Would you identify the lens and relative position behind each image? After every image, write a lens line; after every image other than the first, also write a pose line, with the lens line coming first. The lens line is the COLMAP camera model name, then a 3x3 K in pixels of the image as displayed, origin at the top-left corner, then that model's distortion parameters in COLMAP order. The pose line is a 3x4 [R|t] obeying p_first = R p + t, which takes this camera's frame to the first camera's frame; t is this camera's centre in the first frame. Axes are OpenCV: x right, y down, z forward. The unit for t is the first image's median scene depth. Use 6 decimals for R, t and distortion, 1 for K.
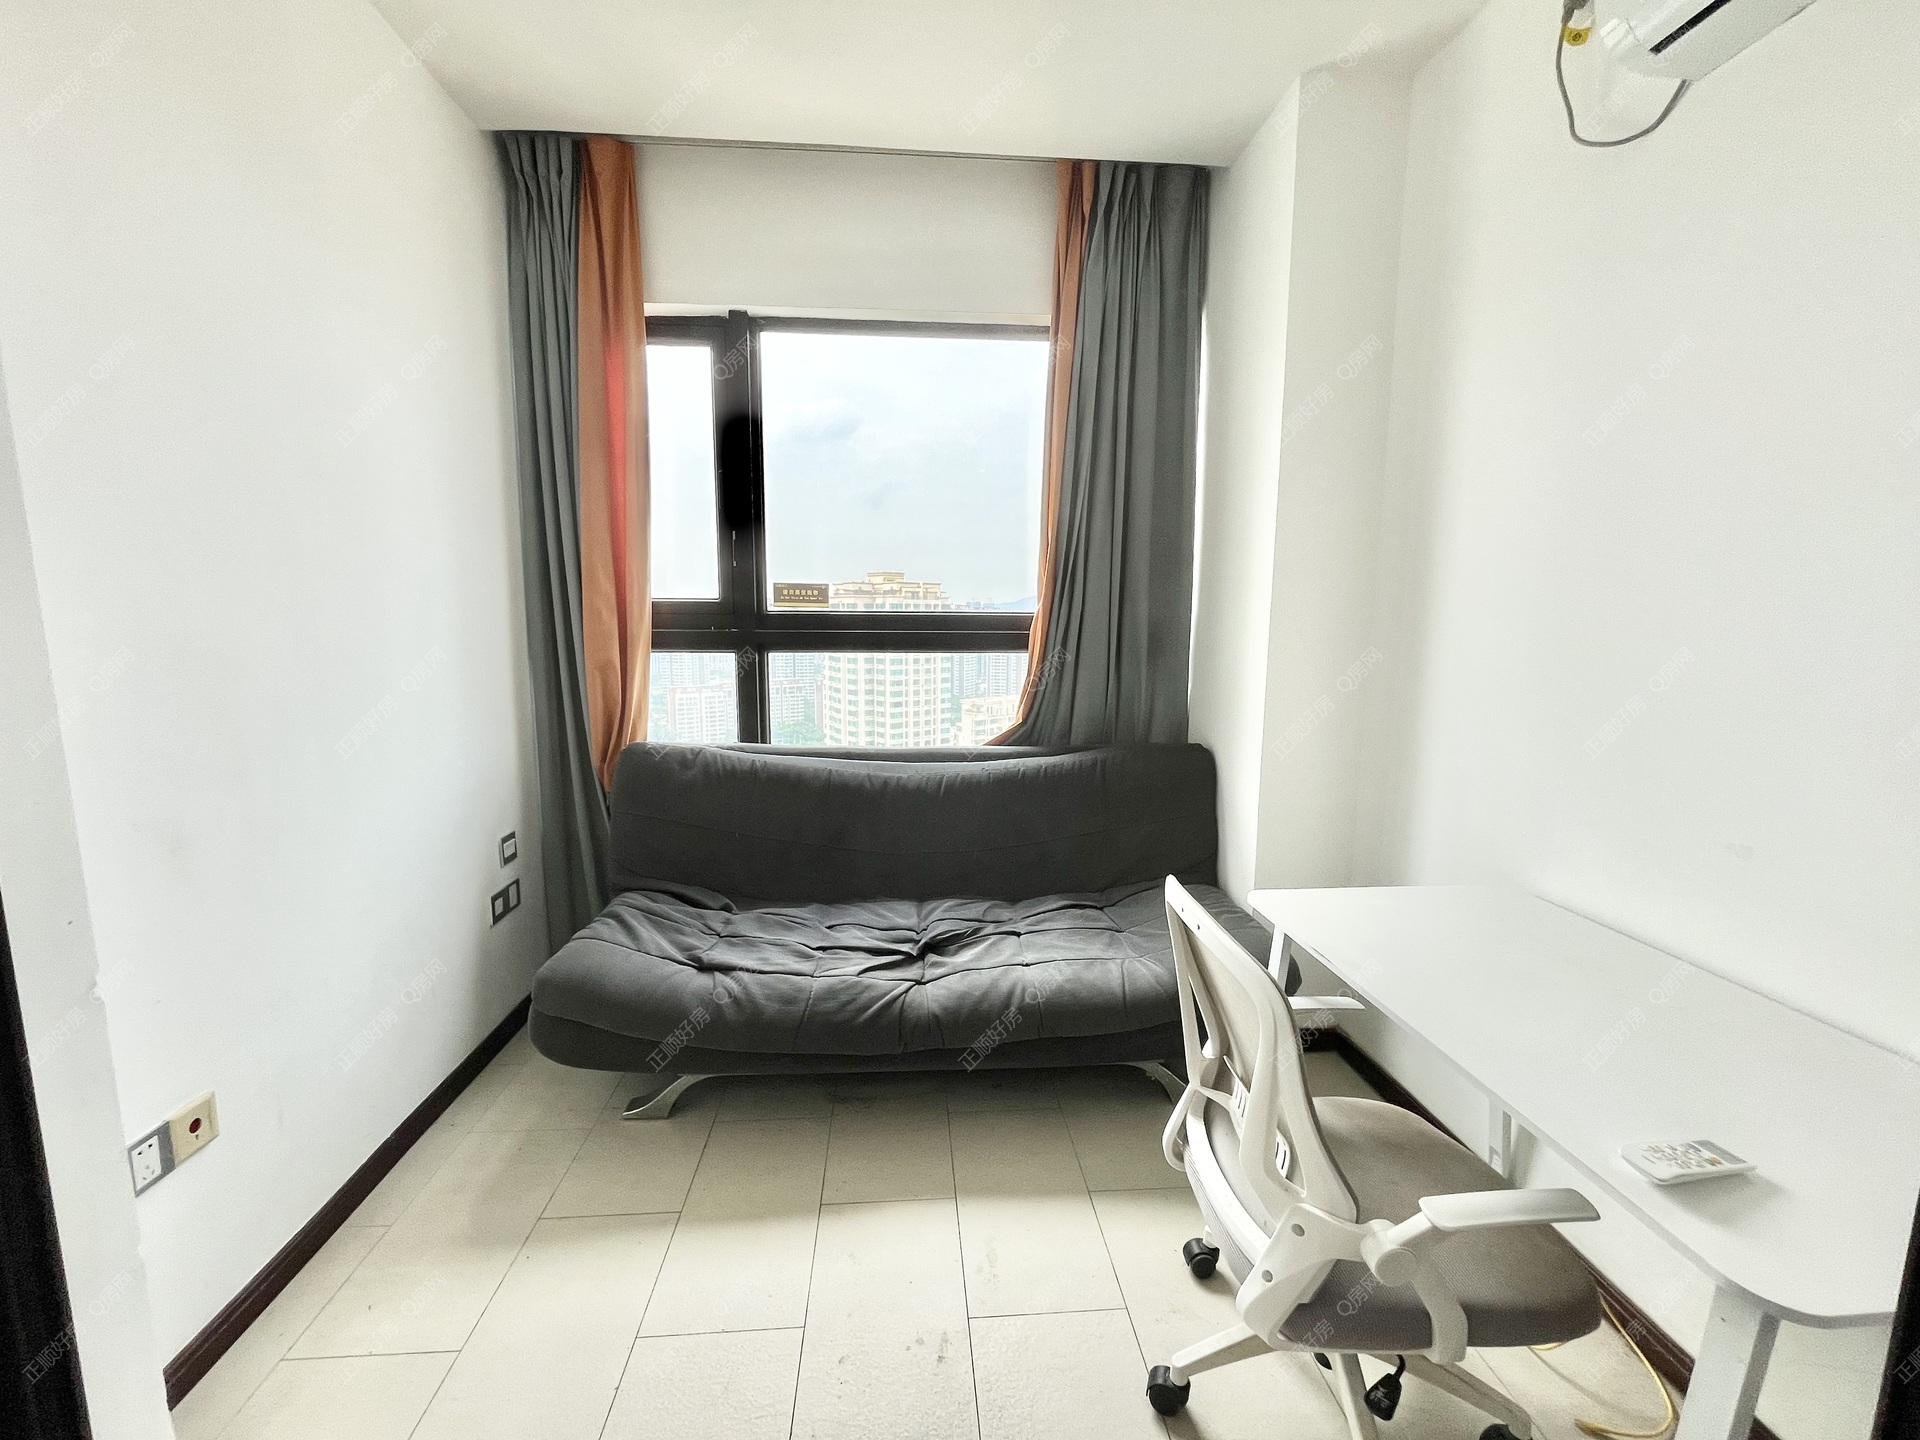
lens RADIAL K [[782.5, 0, 969.1], [0, 782.5, 719.1], [0, 0, 1]] dist [-0.002349, -0.000275]
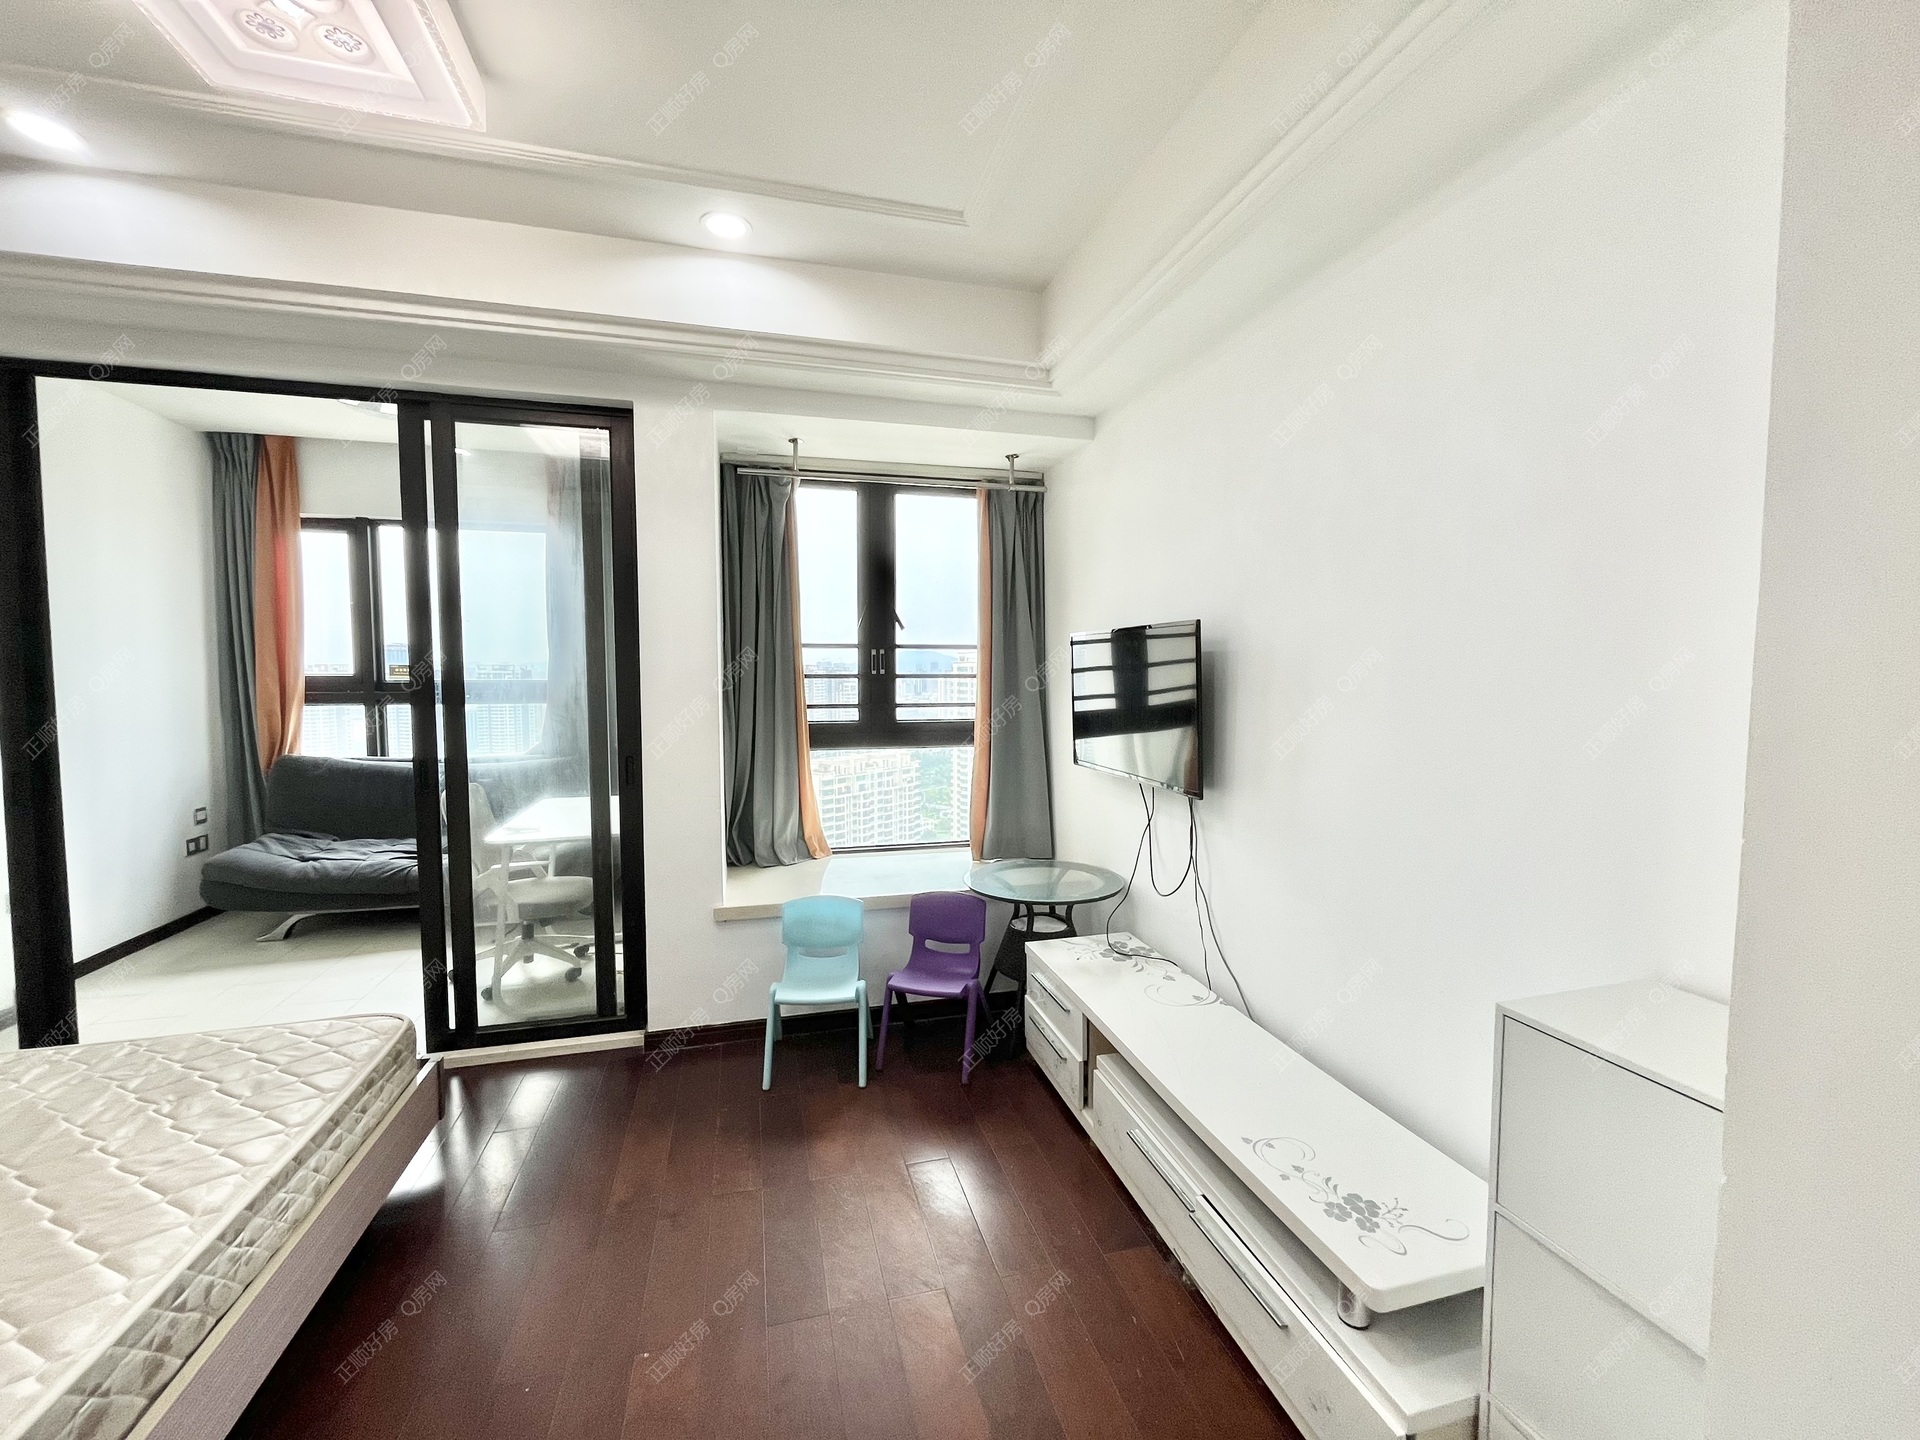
lens RADIAL K [[782.5, 0, 950.6], [0, 782.5, 718.0], [0, 0, 1]] dist [-0.002349, -0.000275]
pose [[0.984040, -0.017518, 0.177084, 0.782369], [0.031988, 0.996346, -0.079187, 0.141998], [-0.175050, 0.083588, 0.981005, -1.061448]]
